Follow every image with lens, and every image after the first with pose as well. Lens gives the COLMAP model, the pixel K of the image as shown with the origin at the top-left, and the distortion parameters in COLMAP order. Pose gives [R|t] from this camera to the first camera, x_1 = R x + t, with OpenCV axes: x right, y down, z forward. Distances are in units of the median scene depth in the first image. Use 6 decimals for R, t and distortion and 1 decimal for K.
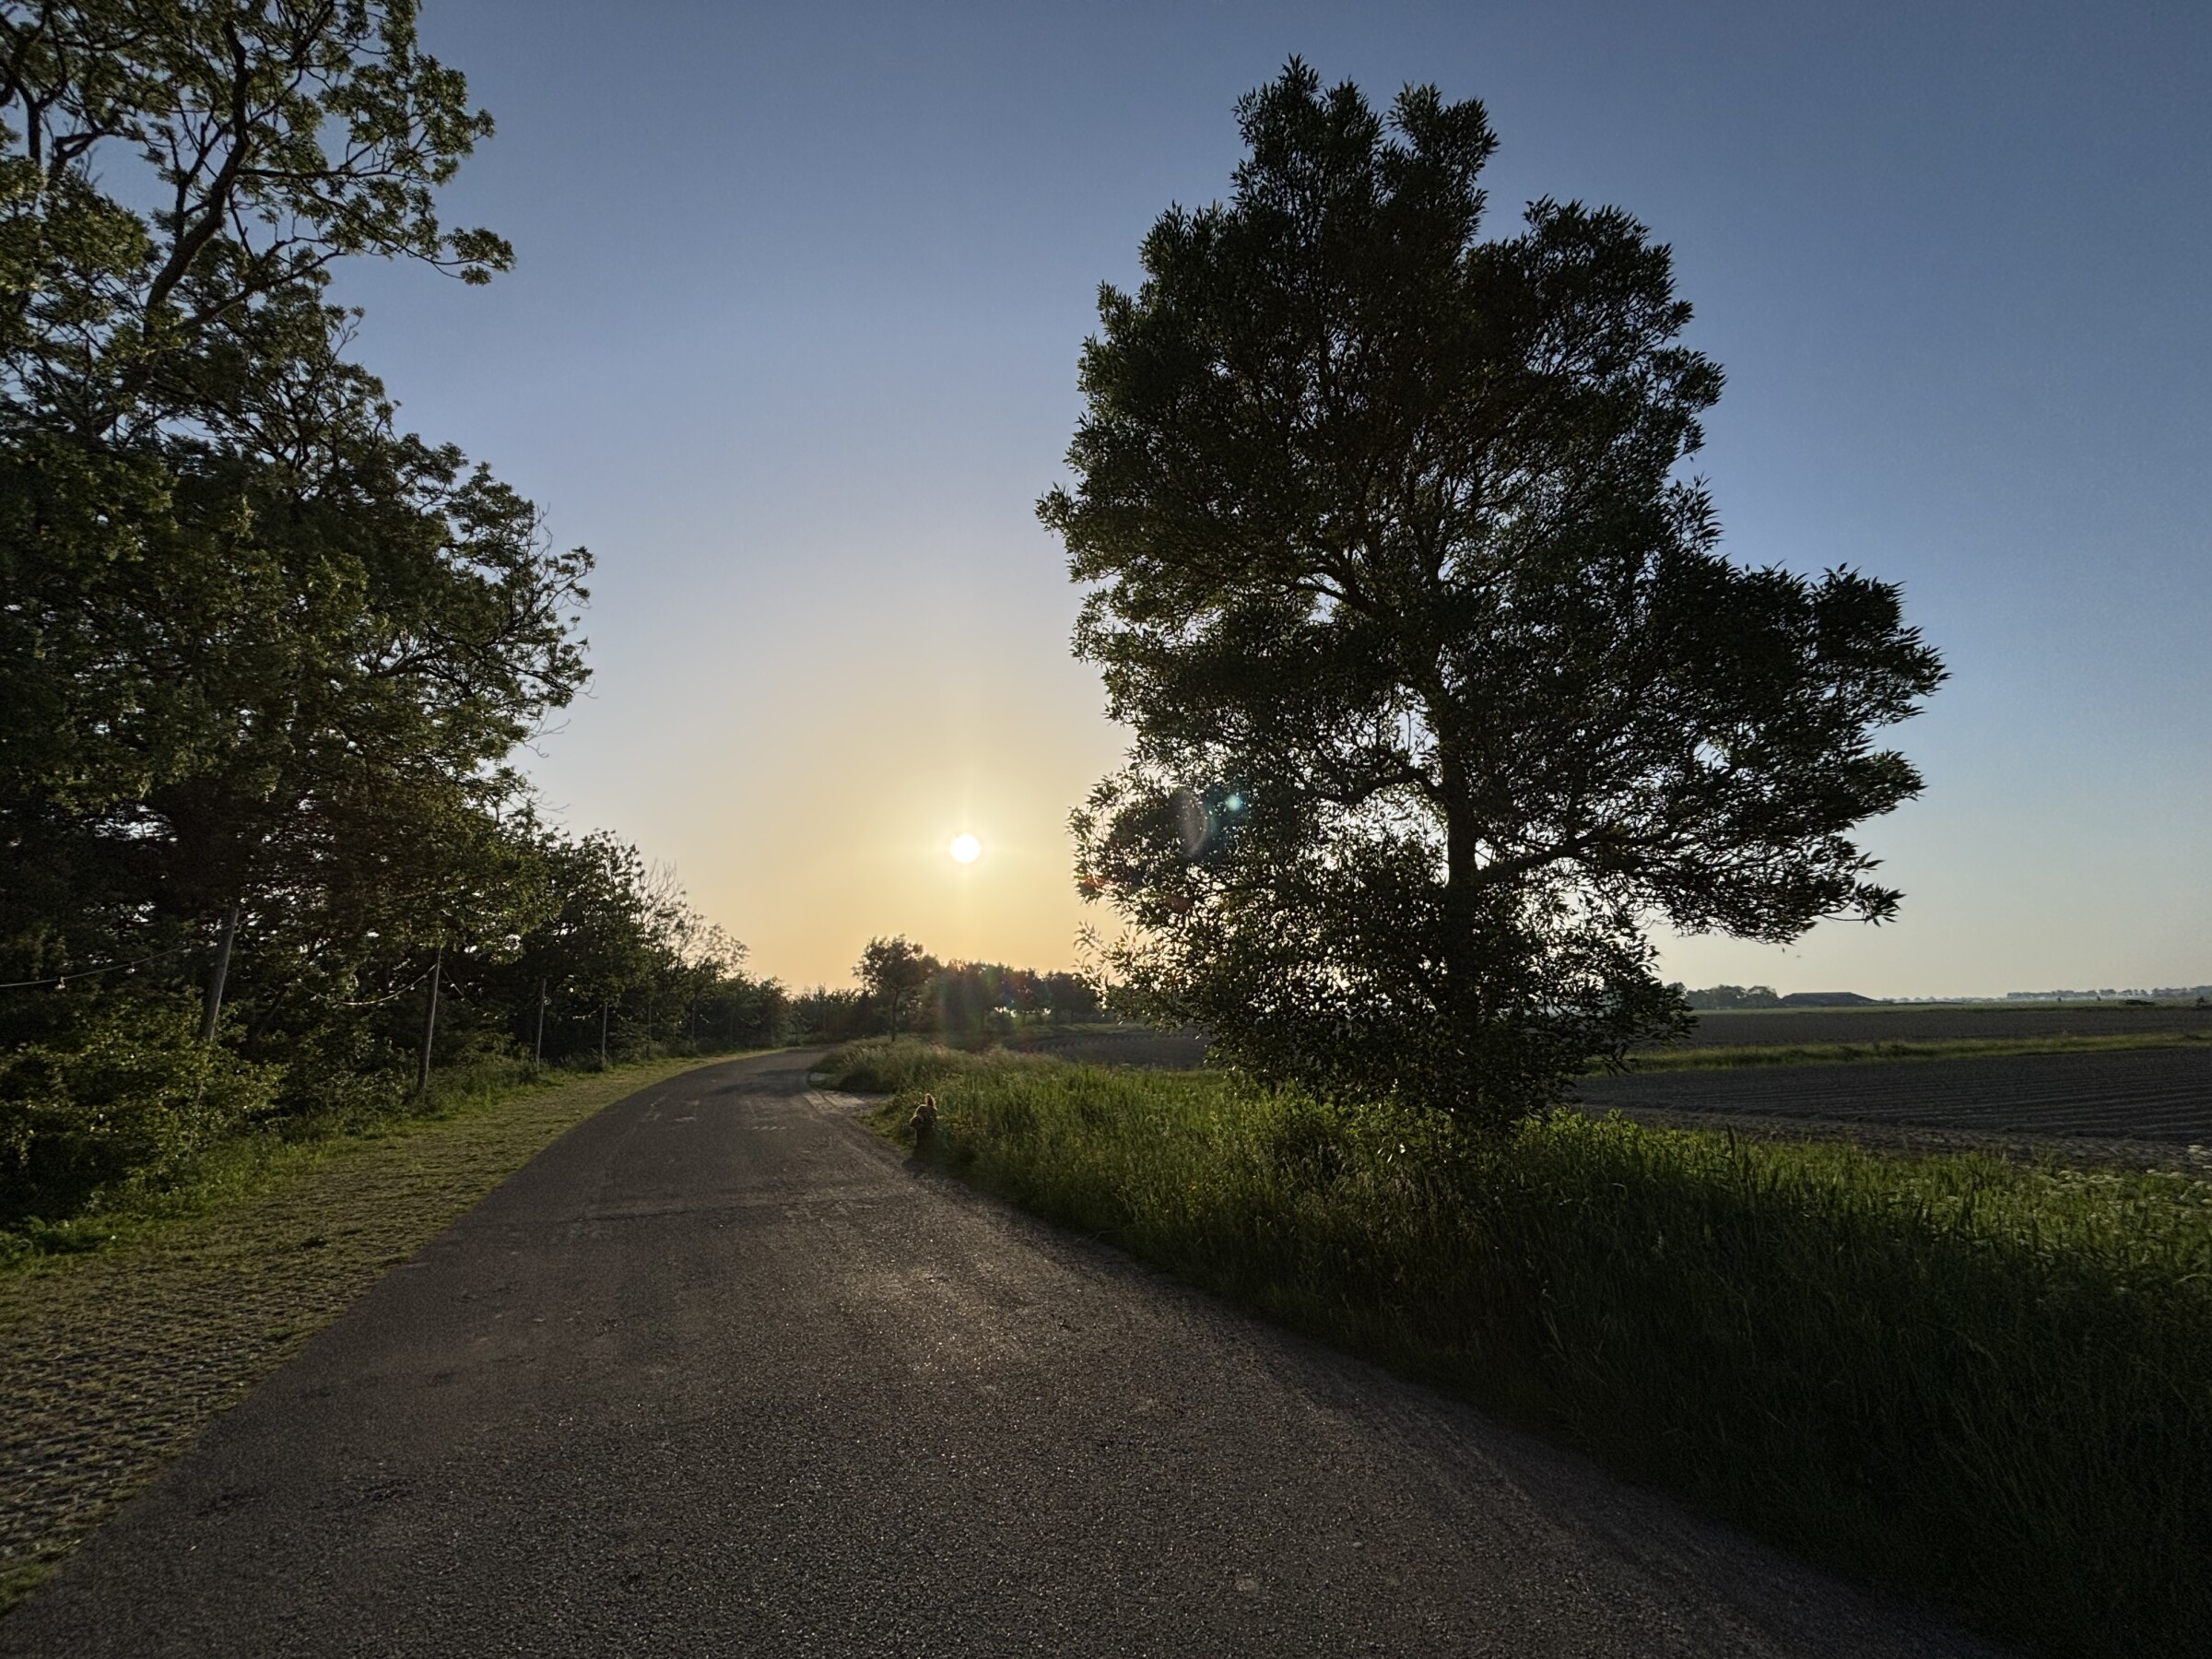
lens RADIAL K [[899.3, 0, 1106.0], [0, 899.3, 829.5], [0, 0, 1]] dist [0.001065, 0.000492]
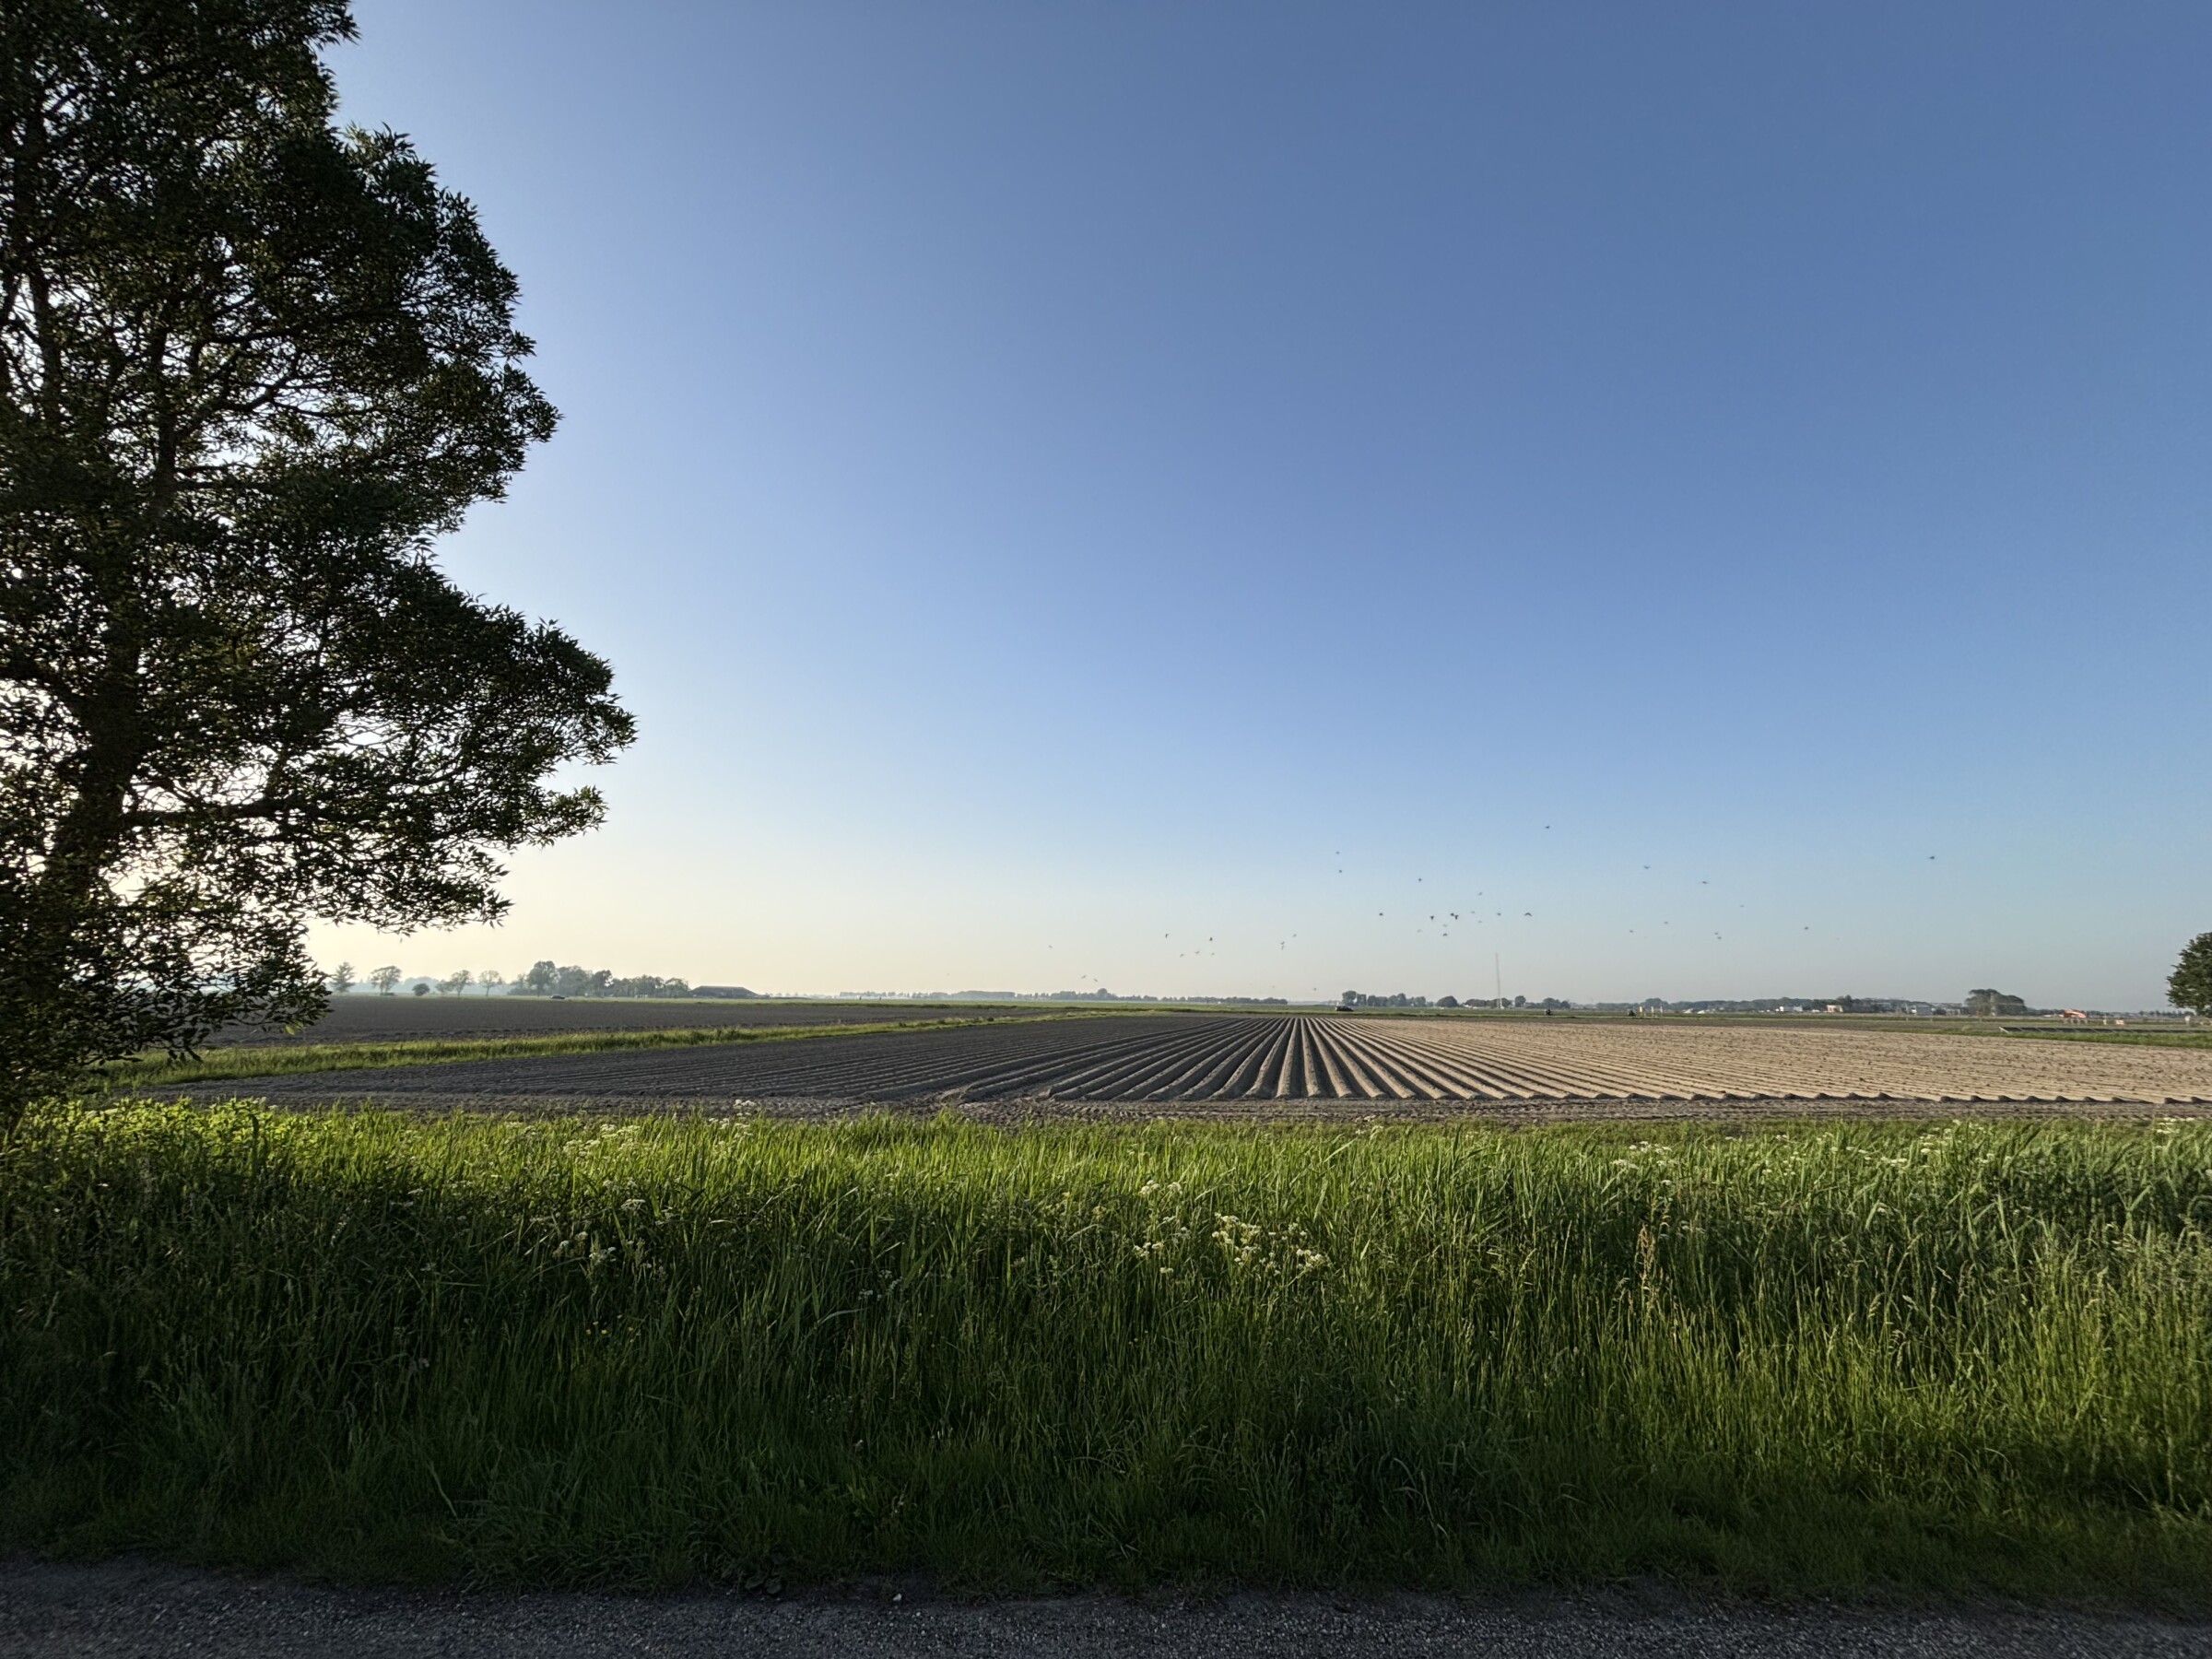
lens RADIAL K [[899.3, 0, 1106.0], [0, 899.3, 829.5], [0, 0, 1]] dist [0.001065, 0.000492]
pose [[0.521834, 0.188934, 0.831861, 0.085915], [-0.201546, 0.974863, -0.094981, -0.020154], [-0.828896, -0.118094, 0.546795, -0.085569]]
